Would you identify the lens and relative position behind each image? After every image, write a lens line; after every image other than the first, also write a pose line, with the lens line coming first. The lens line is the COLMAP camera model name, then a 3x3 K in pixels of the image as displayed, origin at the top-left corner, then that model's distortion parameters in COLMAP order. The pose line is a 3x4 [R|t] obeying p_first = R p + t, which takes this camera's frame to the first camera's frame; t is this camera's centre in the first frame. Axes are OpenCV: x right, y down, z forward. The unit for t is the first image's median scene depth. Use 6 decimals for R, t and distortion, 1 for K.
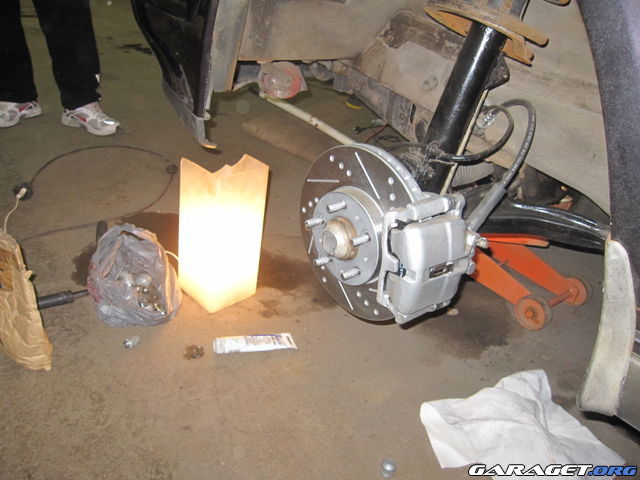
lens RADIAL K [[514.4, 0, 320.0], [0, 514.4, 240.0], [0, 0, 1]] dist [-0.044104, -0.004229]
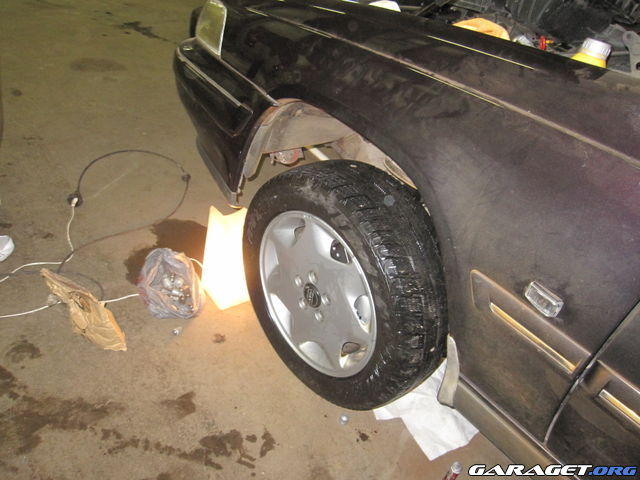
lens RADIAL K [[528.2, 0, 316.6], [0, 528.2, 240.4], [0, 0, 1]] dist [-0.043079, -0.002060]
pose [[0.996785, 0.050668, 0.062062, -0.081479], [-0.058264, 0.990134, 0.127432, -0.303712], [-0.054993, -0.130639, 0.989904, -0.545283]]
